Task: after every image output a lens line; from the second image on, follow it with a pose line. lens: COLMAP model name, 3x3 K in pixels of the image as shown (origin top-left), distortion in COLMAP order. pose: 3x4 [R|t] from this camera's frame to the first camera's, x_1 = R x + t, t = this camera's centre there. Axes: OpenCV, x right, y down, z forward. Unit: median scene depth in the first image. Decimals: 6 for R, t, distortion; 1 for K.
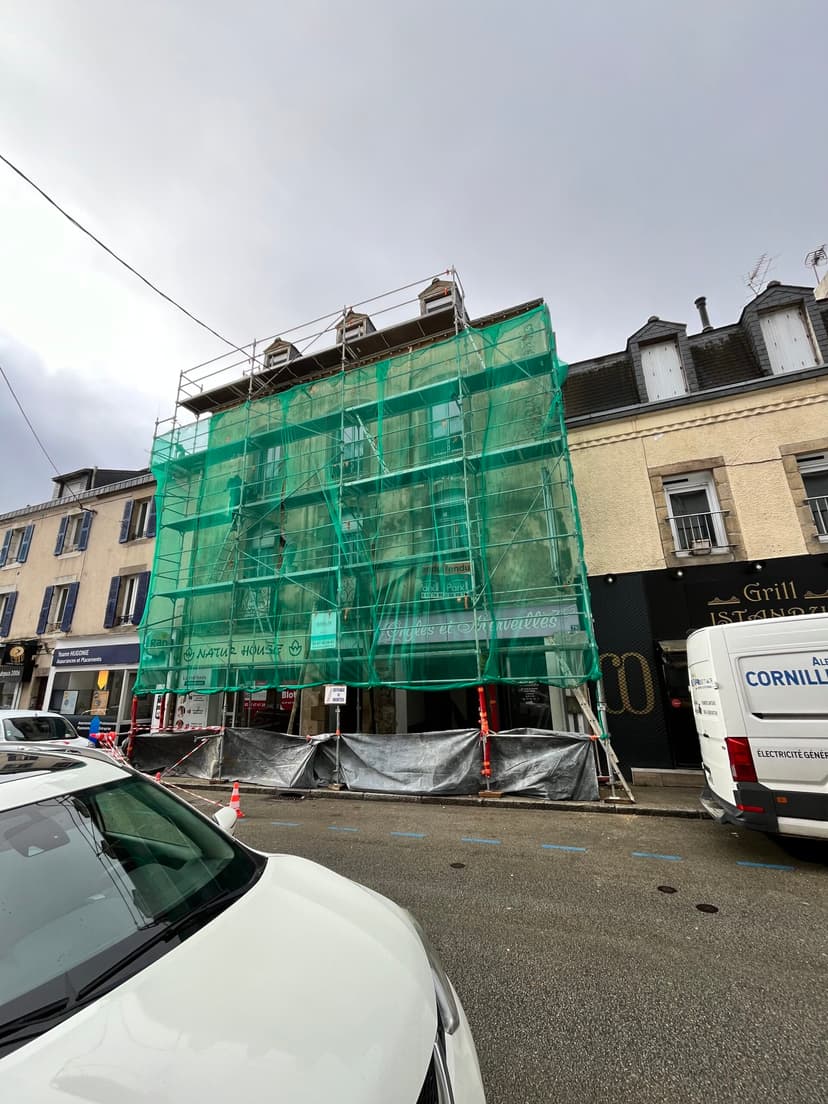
lens RADIAL K [[447.5, 0, 410.4], [0, 447.5, 557.8], [0, 0, 1]] dist [-0.002781, -0.000557]
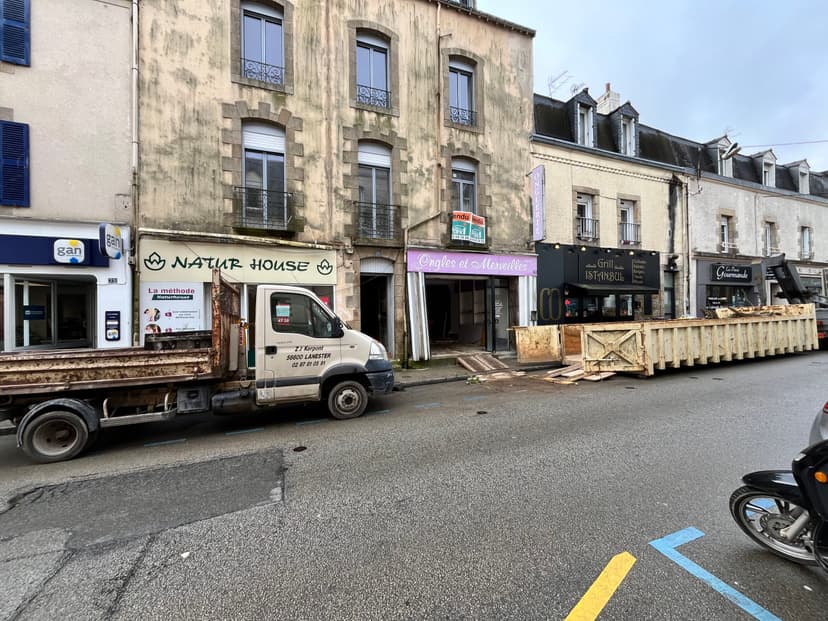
lens RADIAL K [[335.6, 0, 411.6], [0, 335.6, 310.4], [0, 0, 1]] dist [-0.002781, -0.000557]
pose [[0.711520, -0.015186, 0.702501, -0.806572], [-0.207223, 0.950767, 0.230436, 0.090233], [-0.671414, -0.309535, 0.673343, 0.363815]]
